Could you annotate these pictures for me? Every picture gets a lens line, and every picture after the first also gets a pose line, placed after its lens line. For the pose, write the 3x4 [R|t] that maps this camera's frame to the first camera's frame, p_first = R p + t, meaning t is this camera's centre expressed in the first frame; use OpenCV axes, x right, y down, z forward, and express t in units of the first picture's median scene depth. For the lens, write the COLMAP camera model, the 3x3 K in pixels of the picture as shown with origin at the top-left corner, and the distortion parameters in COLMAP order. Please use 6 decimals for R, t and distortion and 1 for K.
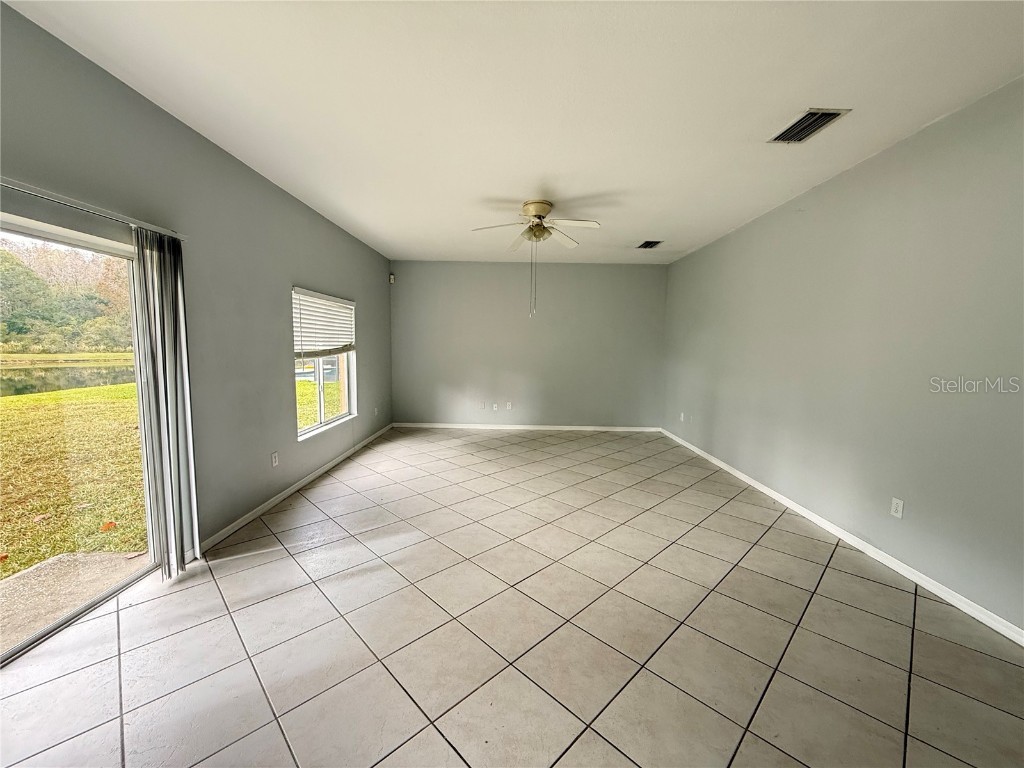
lens RADIAL K [[409.4, 0, 510.1], [0, 409.4, 387.9], [0, 0, 1]] dist [0.000074, 0.001180]
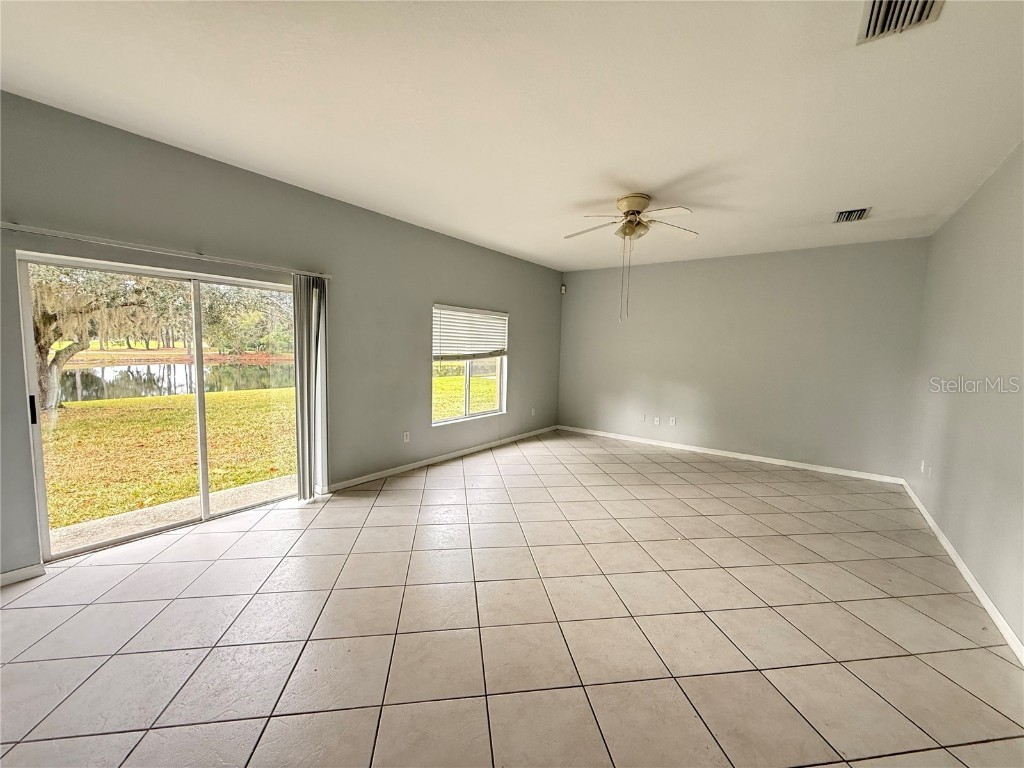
lens RADIAL K [[409.4, 0, 510.3], [0, 409.4, 384.5], [0, 0, 1]] dist [0.000074, 0.001180]
pose [[0.809585, 0.060019, -0.583926, 0.310336], [-0.075922, 0.997110, -0.002774, -0.008696], [0.582071, 0.046579, 0.811802, 0.088500]]
